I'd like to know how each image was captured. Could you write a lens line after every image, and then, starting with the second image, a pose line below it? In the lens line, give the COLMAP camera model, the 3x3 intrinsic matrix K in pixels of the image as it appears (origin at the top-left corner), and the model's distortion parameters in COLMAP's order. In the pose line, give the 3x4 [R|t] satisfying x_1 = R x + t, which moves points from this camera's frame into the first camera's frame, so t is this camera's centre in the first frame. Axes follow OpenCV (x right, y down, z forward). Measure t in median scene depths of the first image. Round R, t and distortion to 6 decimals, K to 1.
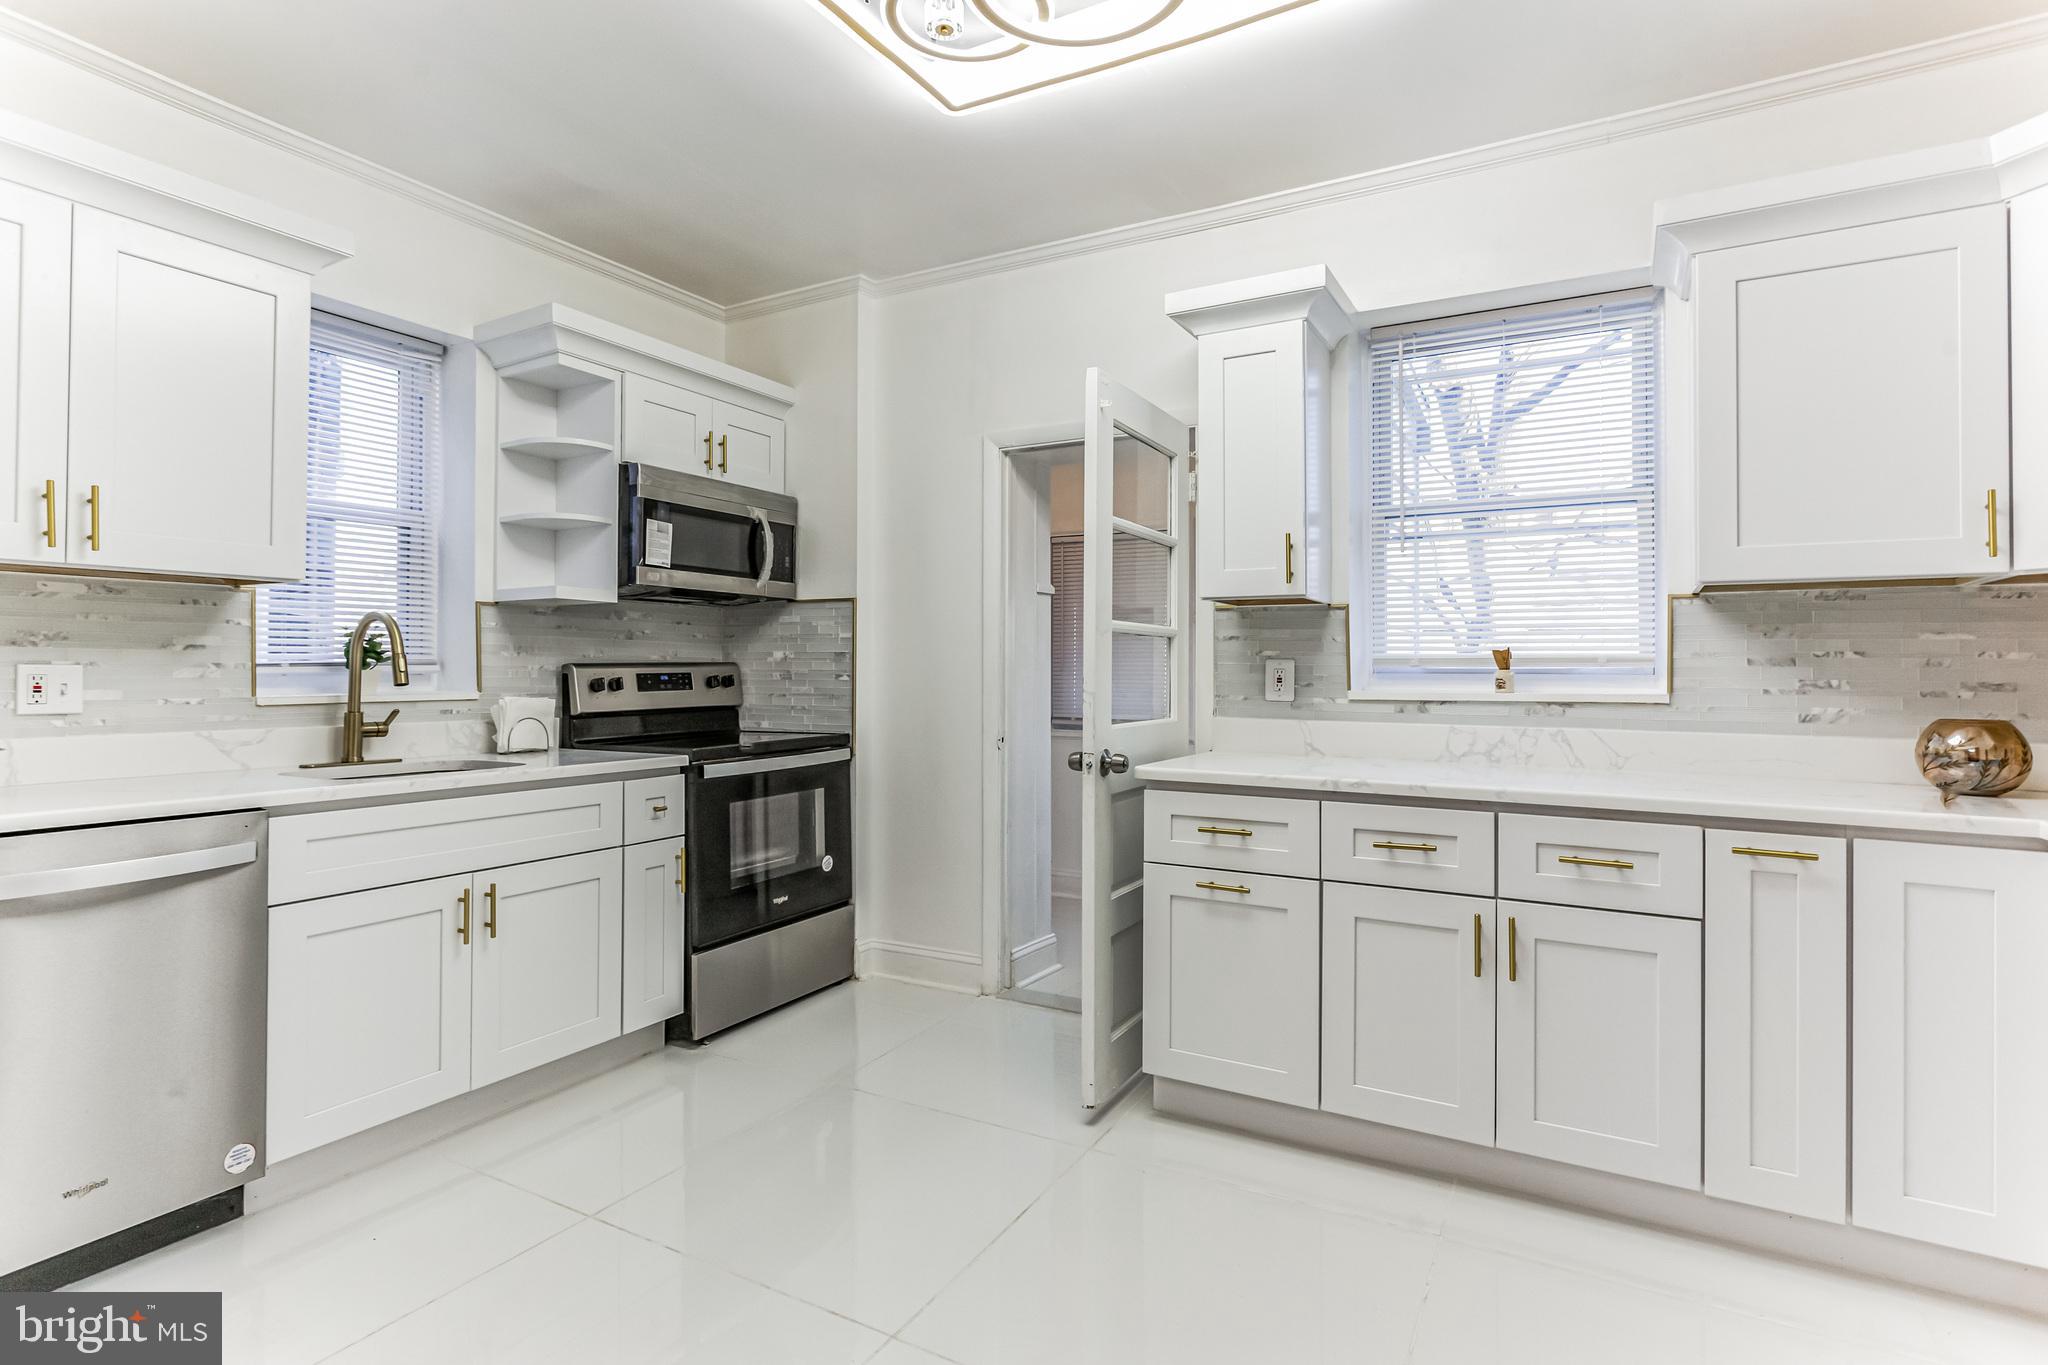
lens RADIAL K [[1033.2, 0, 1026.2], [0, 1033.2, 655.0], [0, 0, 1]] dist [0.000980, 0.001117]
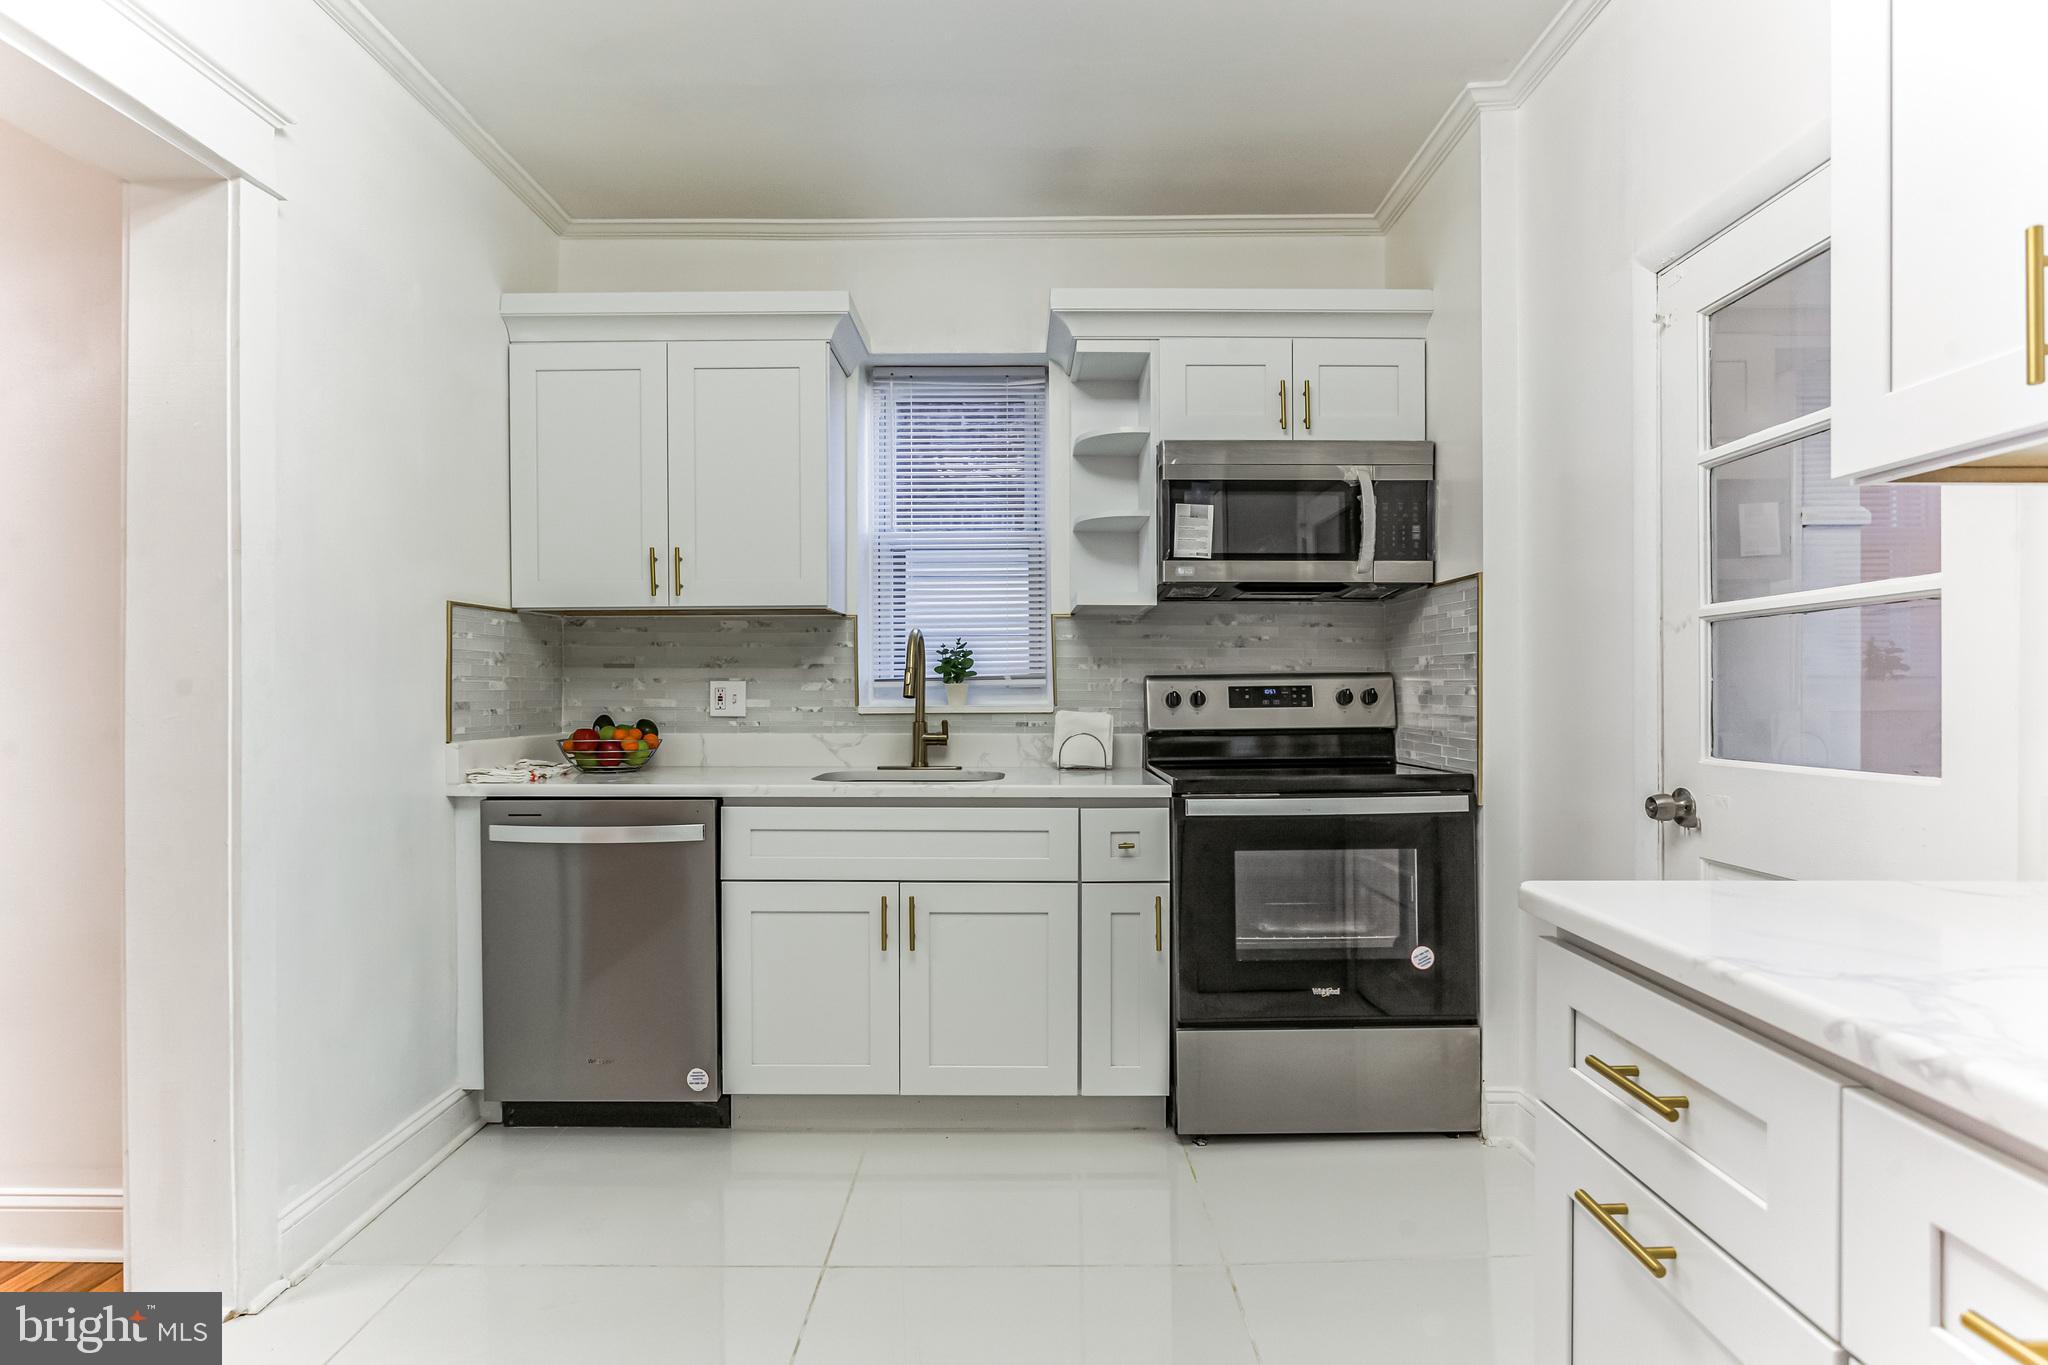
lens RADIAL K [[1037.3, 0, 1022.9], [0, 1037.3, 691.7], [0, 0, 1]] dist [-0.017077, 0.000147]
pose [[0.481061, 0.000136, -0.876687, 0.333924], [0.016520, 0.999821, 0.009220, 0.012987], [0.876532, -0.018918, 0.480972, 0.500132]]
